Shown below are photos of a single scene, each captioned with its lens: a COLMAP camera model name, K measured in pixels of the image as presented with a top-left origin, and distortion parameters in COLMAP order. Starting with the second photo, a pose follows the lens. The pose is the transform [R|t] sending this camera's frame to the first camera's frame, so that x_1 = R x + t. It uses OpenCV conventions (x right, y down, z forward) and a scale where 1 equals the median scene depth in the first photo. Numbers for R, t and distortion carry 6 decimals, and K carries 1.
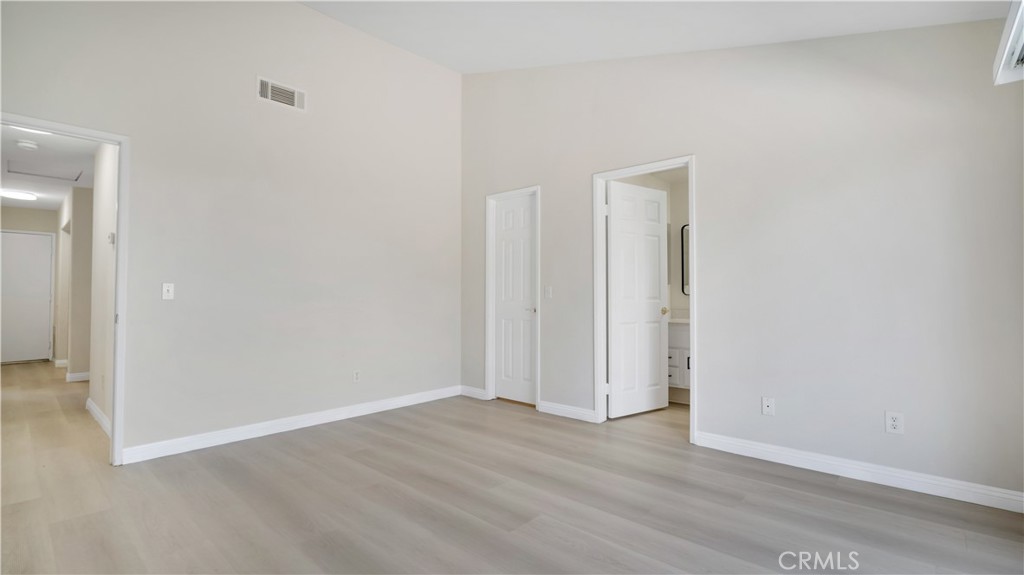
lens RADIAL K [[466.7, 0, 513.6], [0, 466.7, 289.3], [0, 0, 1]] dist [-0.007646, 0.001450]
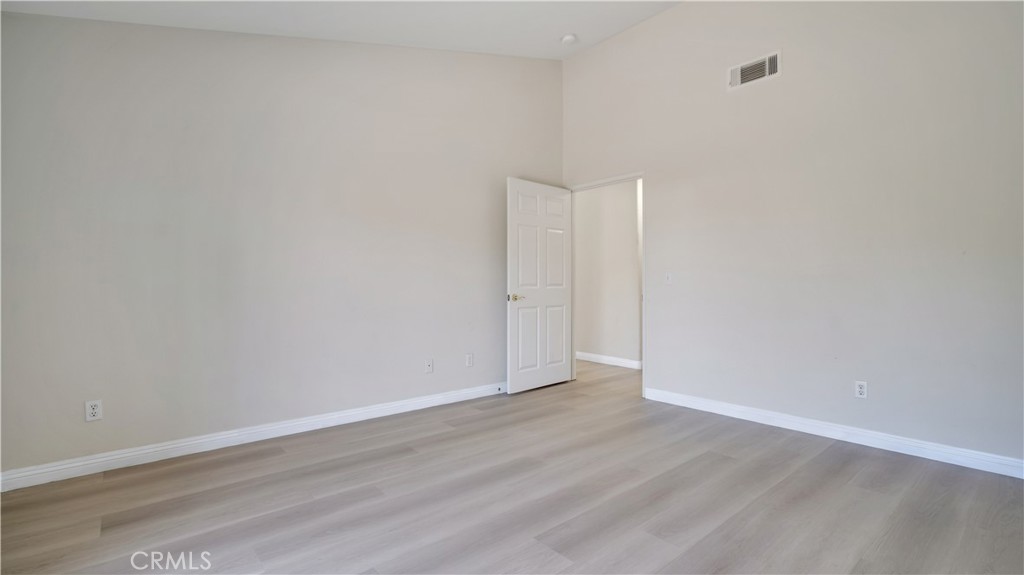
lens RADIAL K [[466.7, 0, 514.0], [0, 466.7, 285.5], [0, 0, 1]] dist [-0.007646, 0.001450]
pose [[-0.123478, -0.000148, -0.992347, 0.653548], [0.014865, 0.999888, -0.001998, 0.022266], [0.992236, -0.014998, -0.123462, 0.788440]]
